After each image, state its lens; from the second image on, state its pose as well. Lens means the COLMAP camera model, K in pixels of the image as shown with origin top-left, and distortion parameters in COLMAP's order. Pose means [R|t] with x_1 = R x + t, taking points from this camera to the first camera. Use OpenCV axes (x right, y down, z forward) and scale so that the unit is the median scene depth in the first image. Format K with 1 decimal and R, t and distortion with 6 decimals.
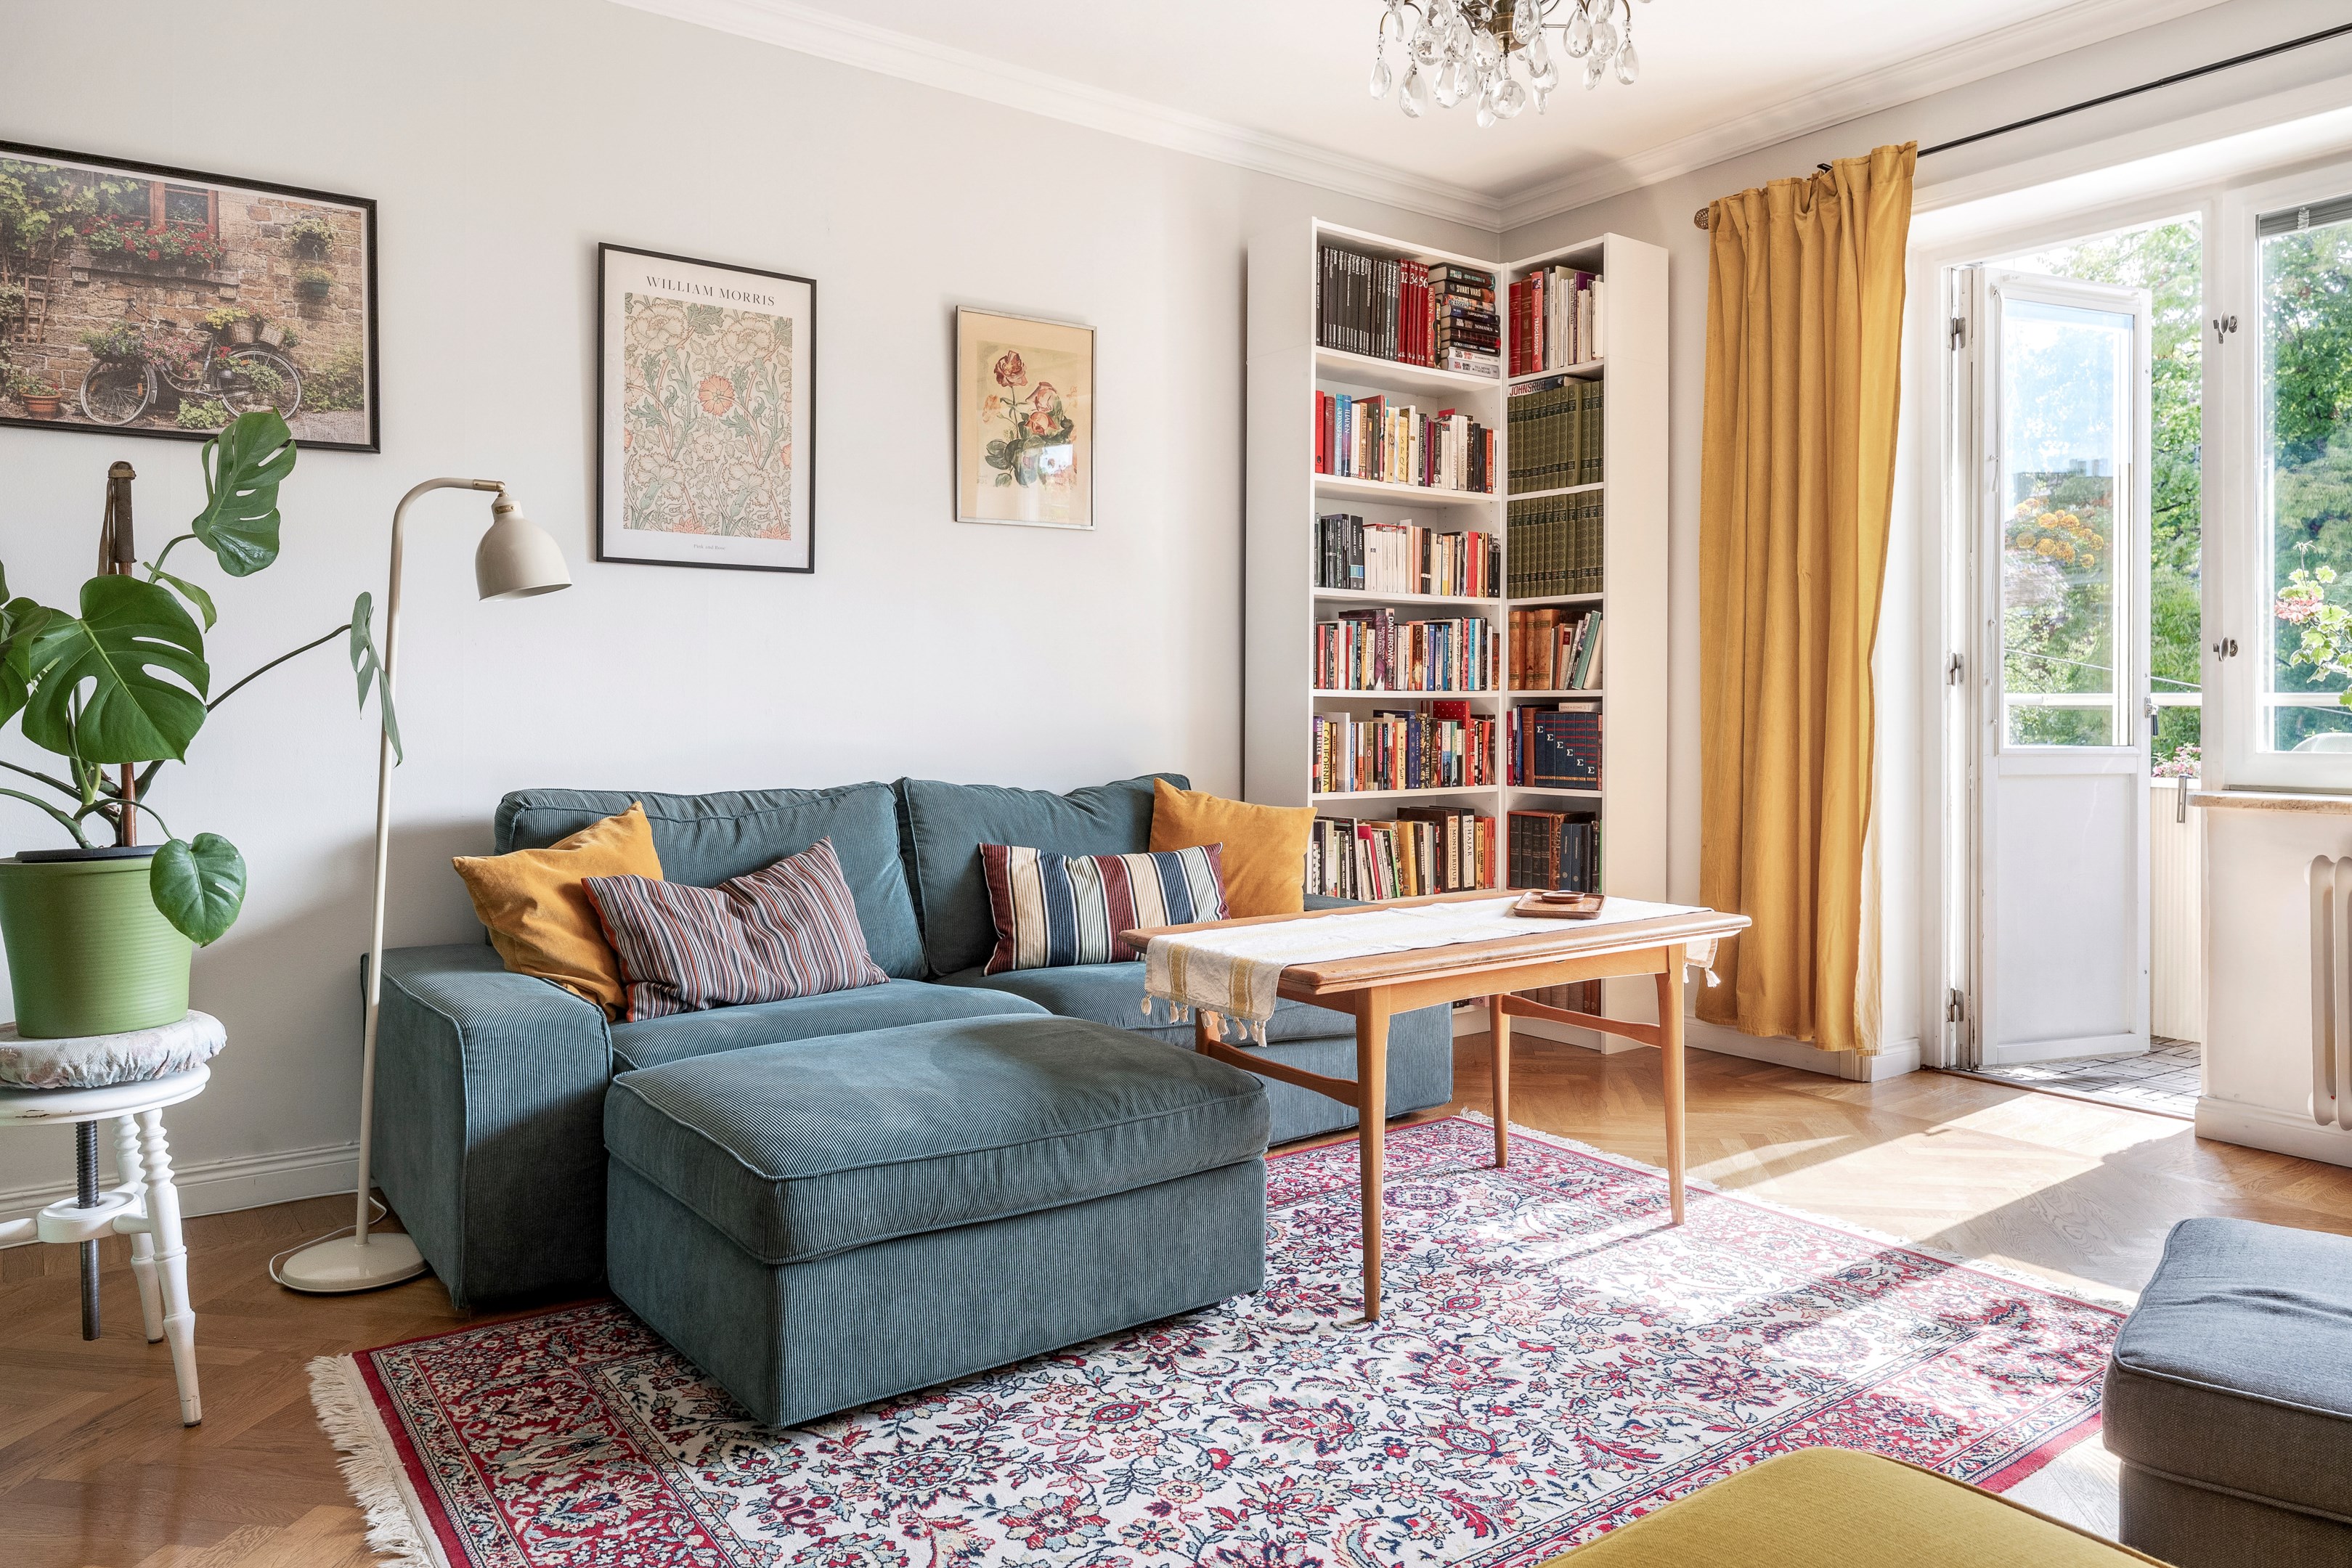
lens RADIAL K [[1609.7, 0, 1219.8], [0, 1609.7, 716.5], [0, 0, 1]] dist [-0.001942, -0.001748]
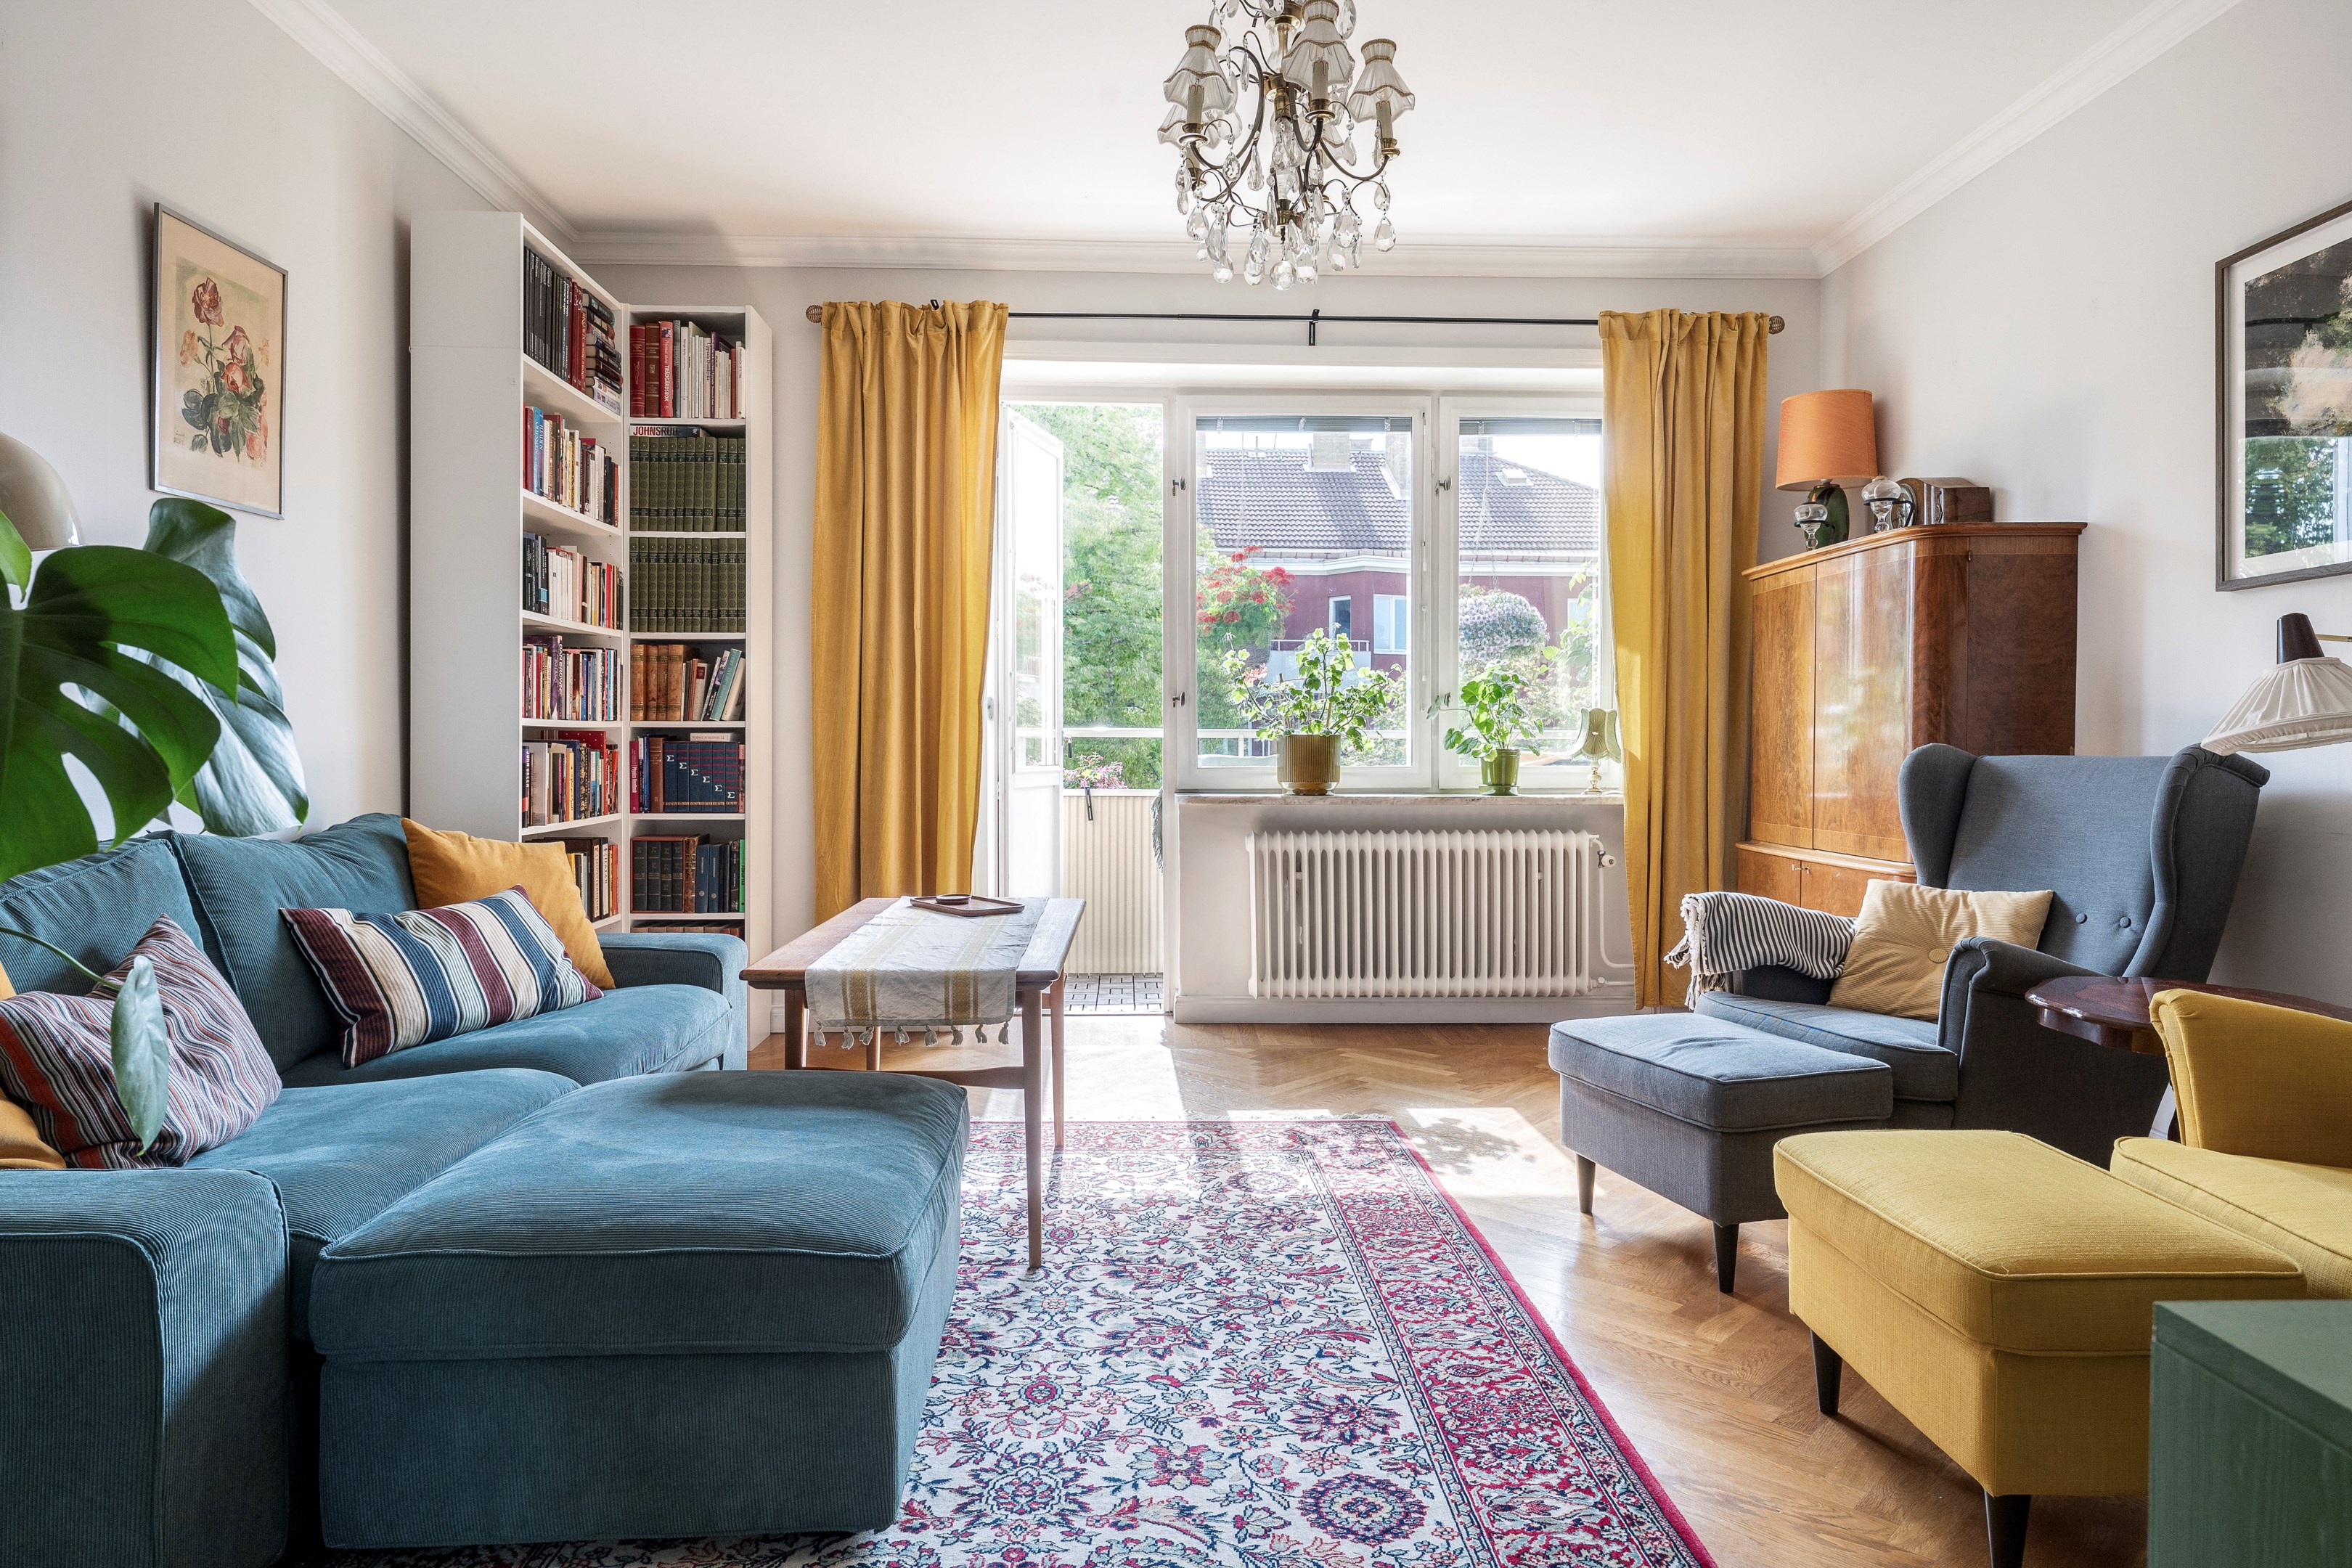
lens RADIAL K [[1471.3, 0, 1163.2], [0, 1471.3, 765.0], [0, 0, 1]] dist [0.001930, -0.001088]
pose [[0.550585, -0.014501, 0.834653, -0.477302], [0.003666, 0.999881, 0.014953, -0.000913], [-0.834771, -0.005173, 0.550573, 0.223536]]
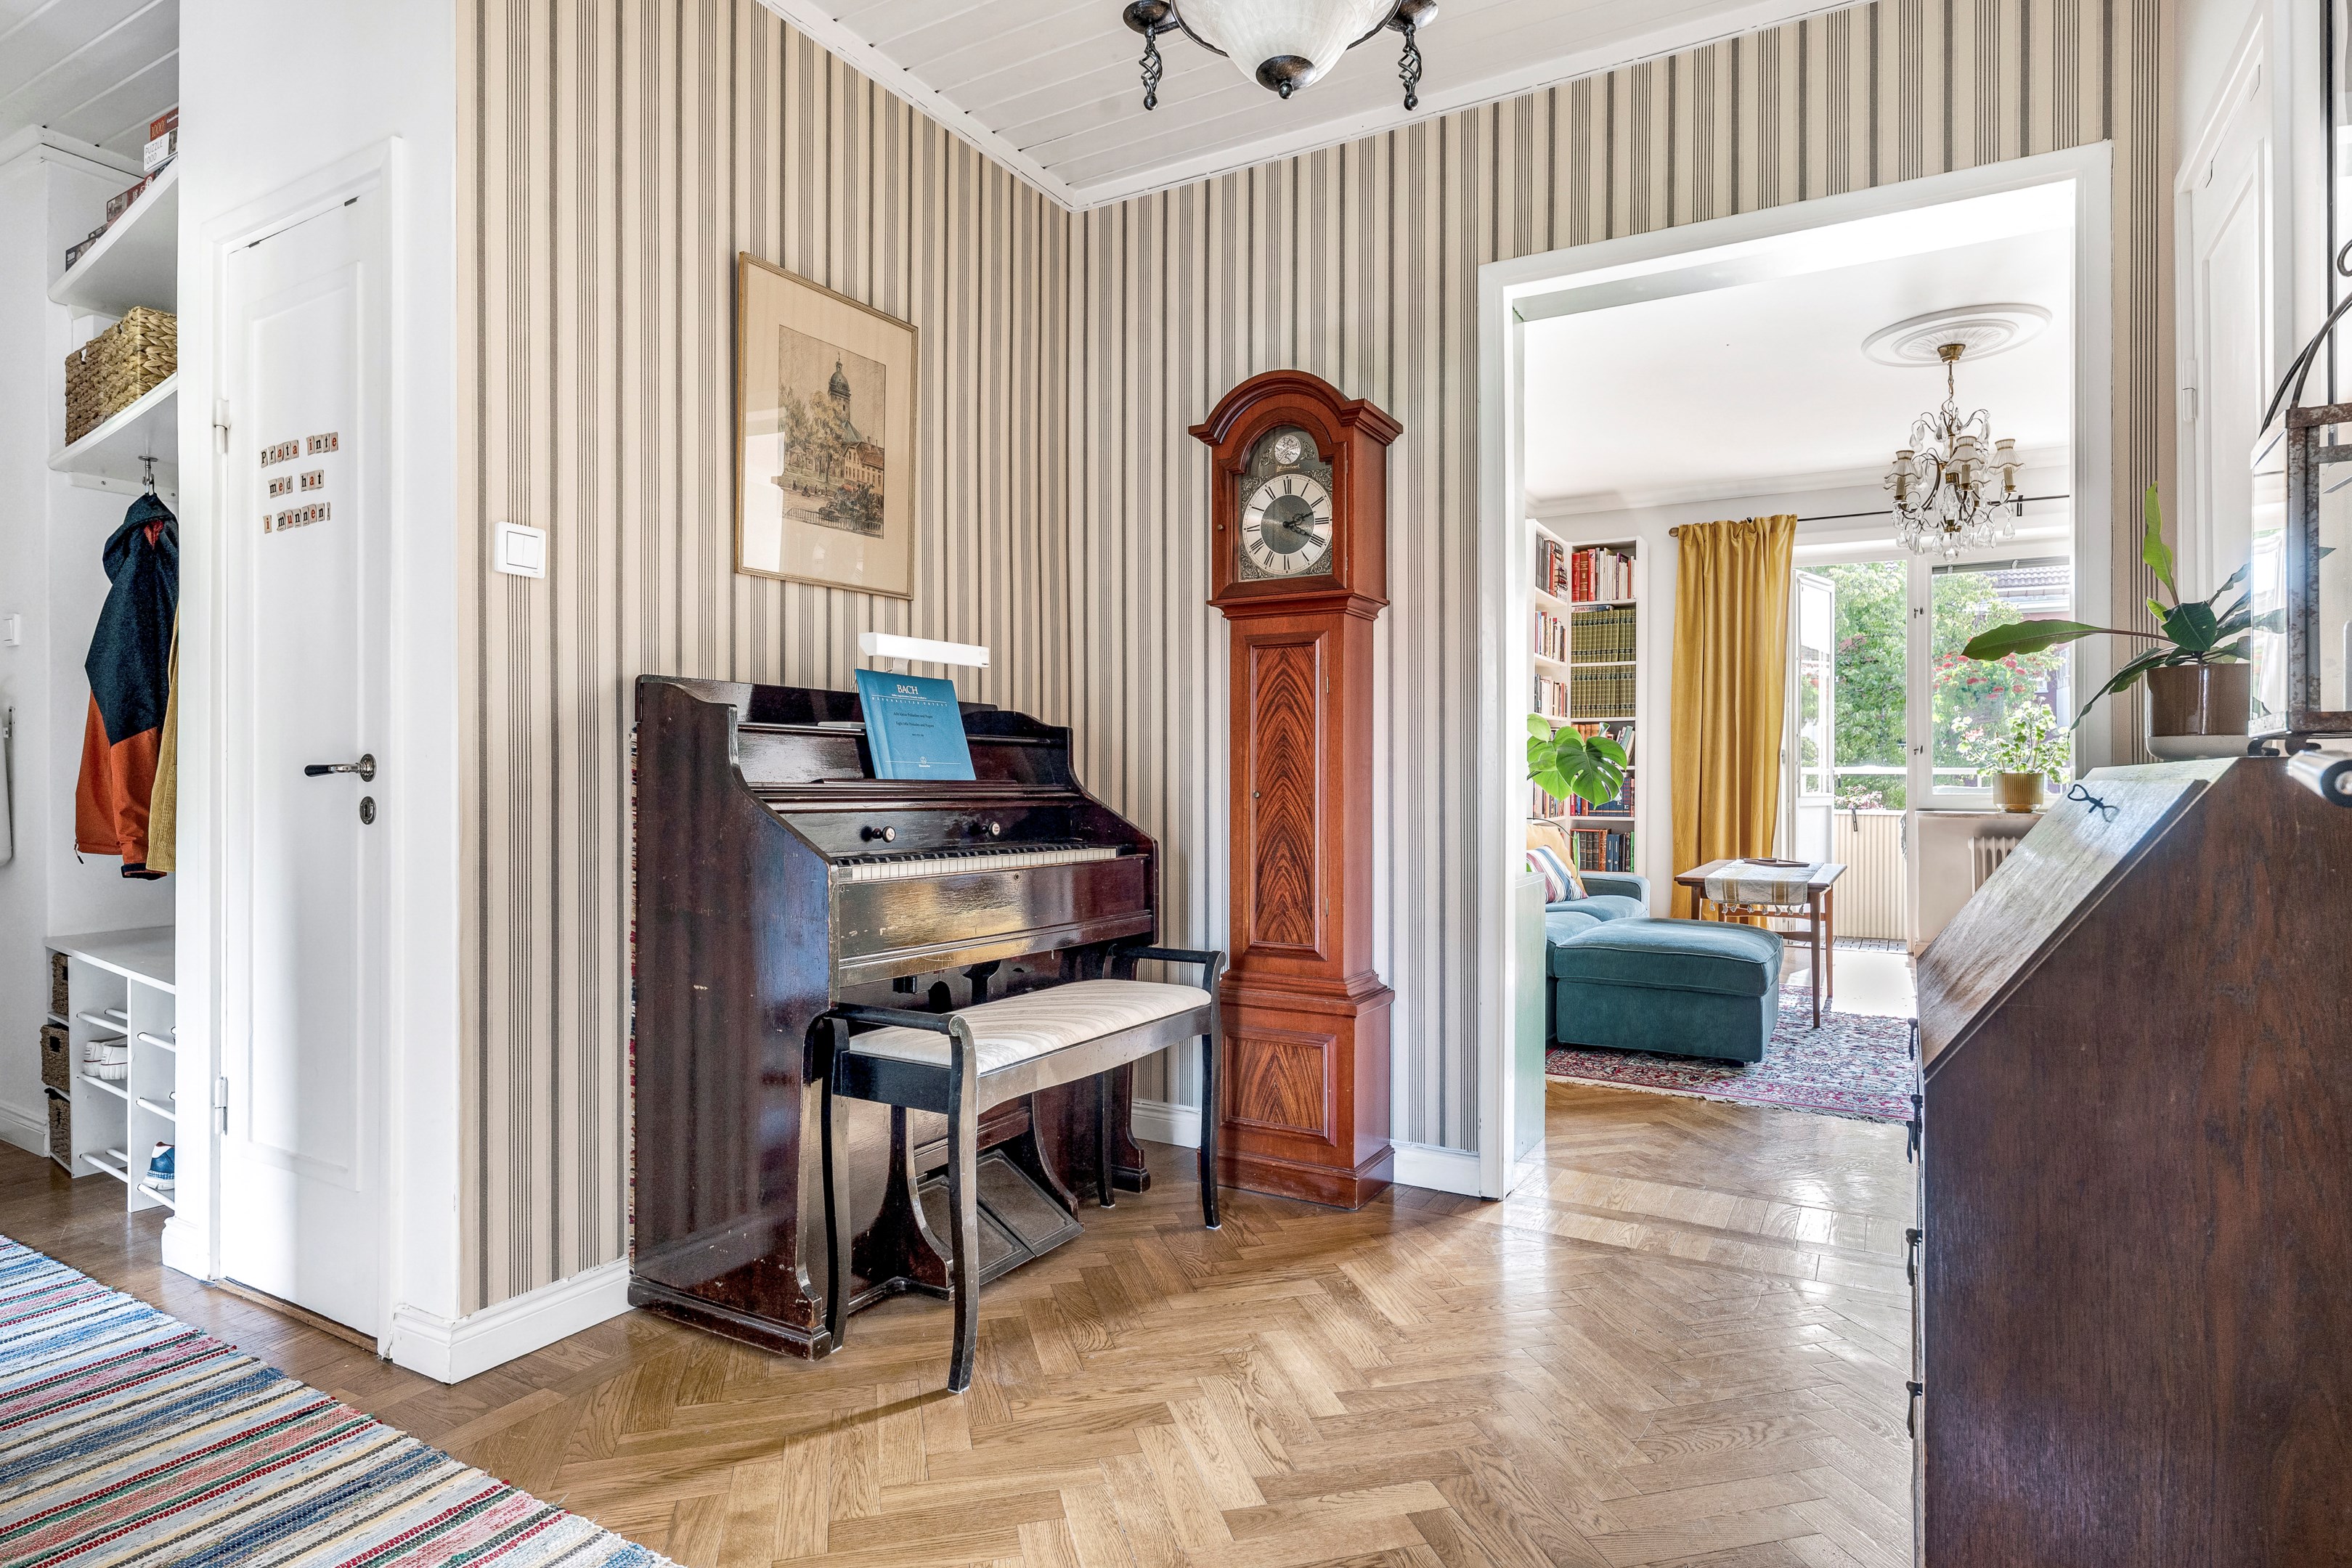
lens RADIAL K [[1277.2, 0, 1163.5], [0, 1277.2, 780.5], [0, 0, 1]] dist [-0.003046, 0.001355]
pose [[0.907392, -0.002872, 0.420277, -1.017526], [0.002858, 0.999996, 0.000663, -0.001494], [-0.420277, 0.000599, 0.907396, -0.193902]]
